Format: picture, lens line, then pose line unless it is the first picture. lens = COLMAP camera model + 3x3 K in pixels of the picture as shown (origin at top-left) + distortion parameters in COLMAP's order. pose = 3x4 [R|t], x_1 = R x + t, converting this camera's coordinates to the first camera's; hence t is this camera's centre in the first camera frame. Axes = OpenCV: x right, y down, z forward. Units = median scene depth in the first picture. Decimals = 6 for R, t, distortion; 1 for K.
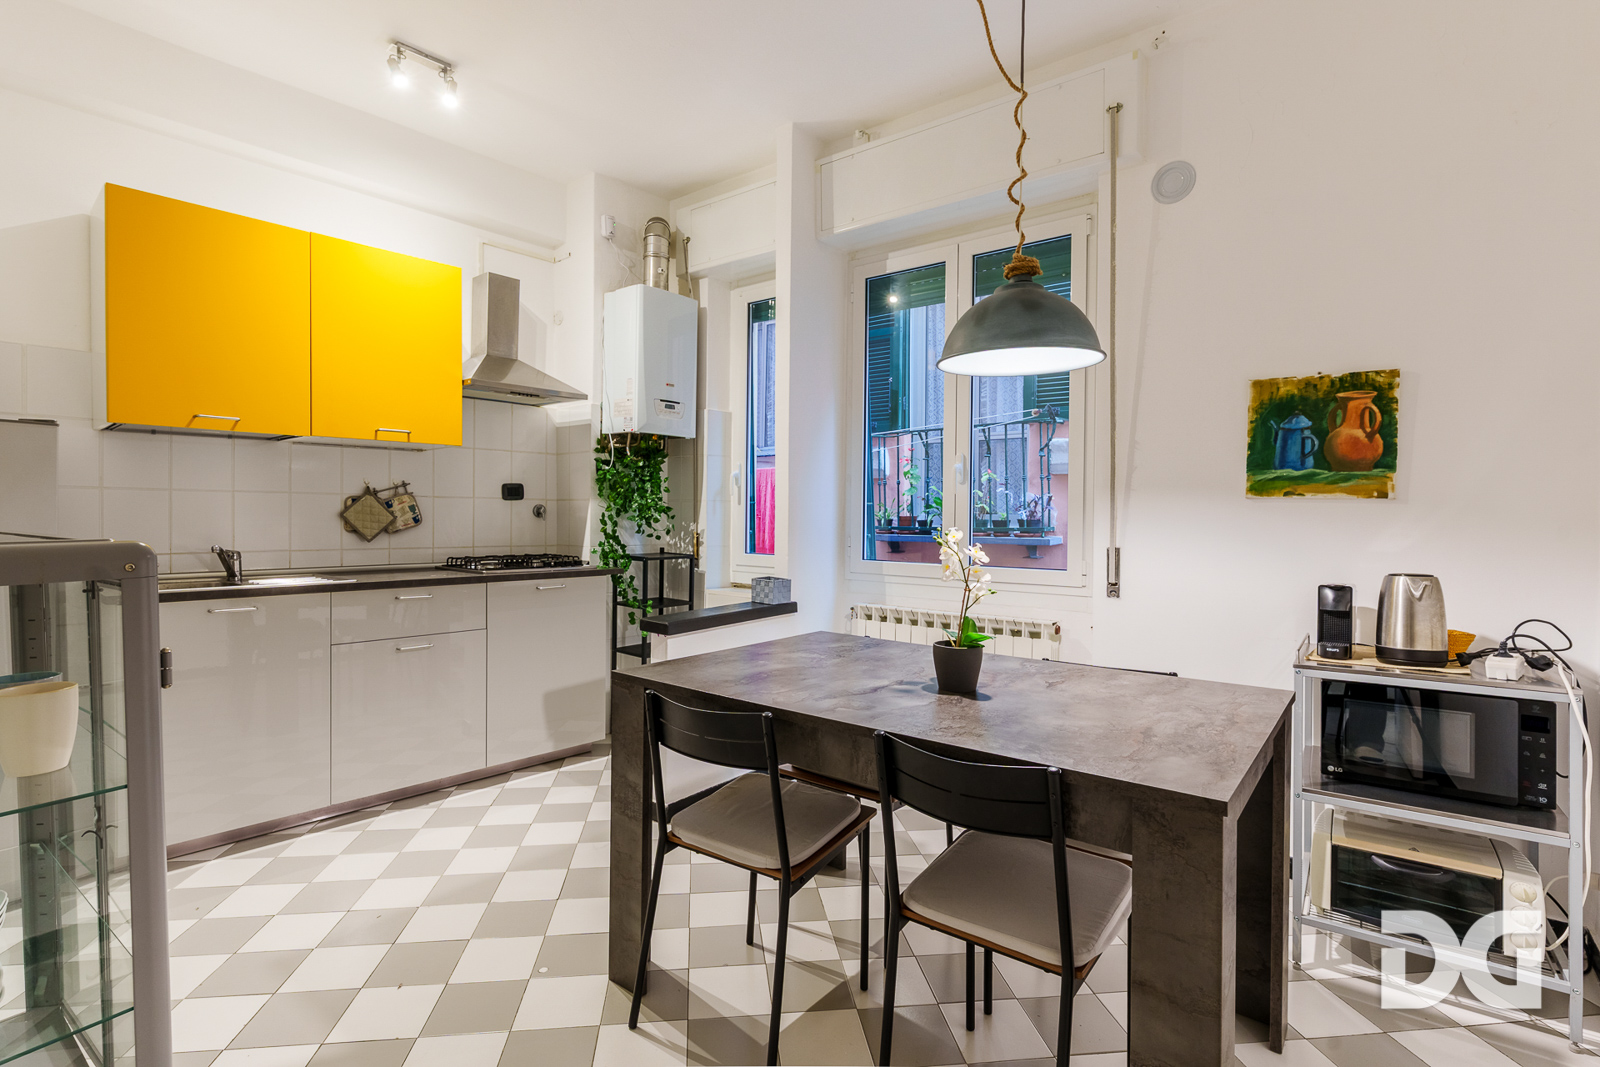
lens RADIAL K [[765.0, 0, 802.2], [0, 765.0, 525.8], [0, 0, 1]] dist [0.000516, 0.000257]
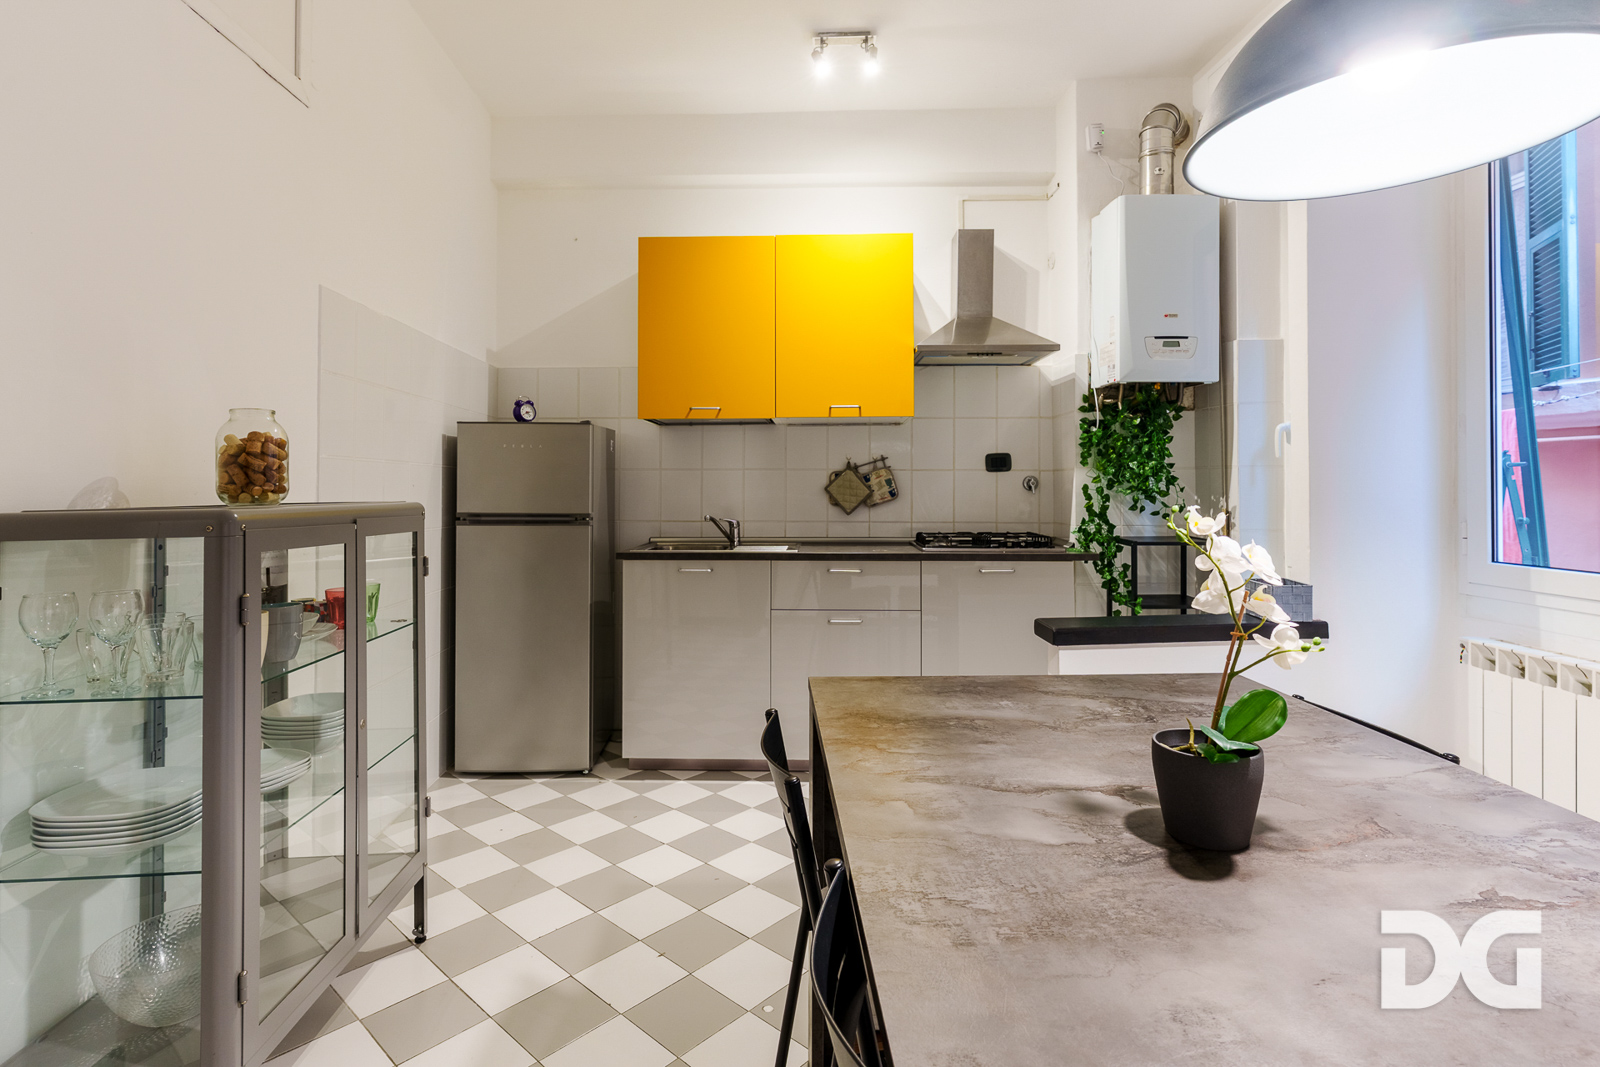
lens RADIAL K [[798.1, 0, 780.7], [0, 798.1, 475.2], [0, 0, 1]] dist [0.000509, 0.000138]
pose [[0.644873, -0.019973, -0.764029, 0.182924], [-0.004575, 0.999540, -0.029991, 0.000022], [0.764276, 0.022836, 0.644485, 0.199434]]
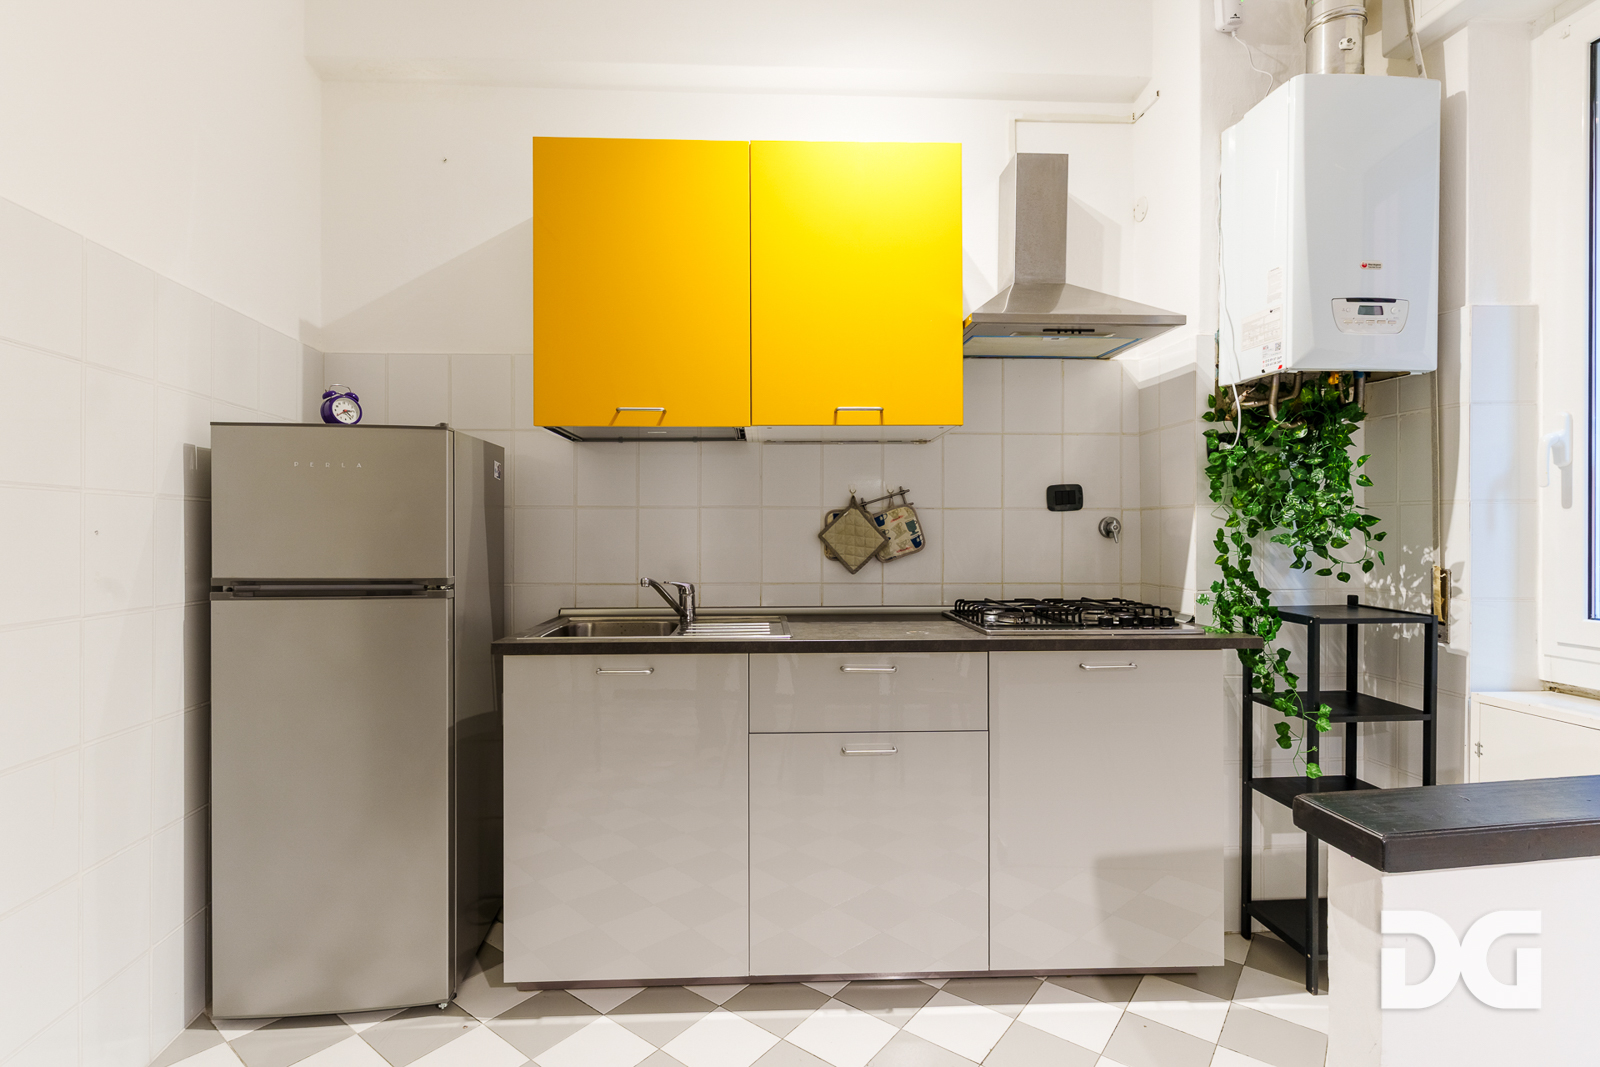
lens RADIAL K [[788.1, 0, 772.3], [0, 788.1, 530.7], [0, 0, 1]] dist [0.001871, 0.000808]
pose [[0.691444, -0.010305, -0.722357, -0.075926], [-0.002583, 0.999857, -0.016736, -0.005837], [0.722426, 0.013438, 0.691318, 0.384119]]
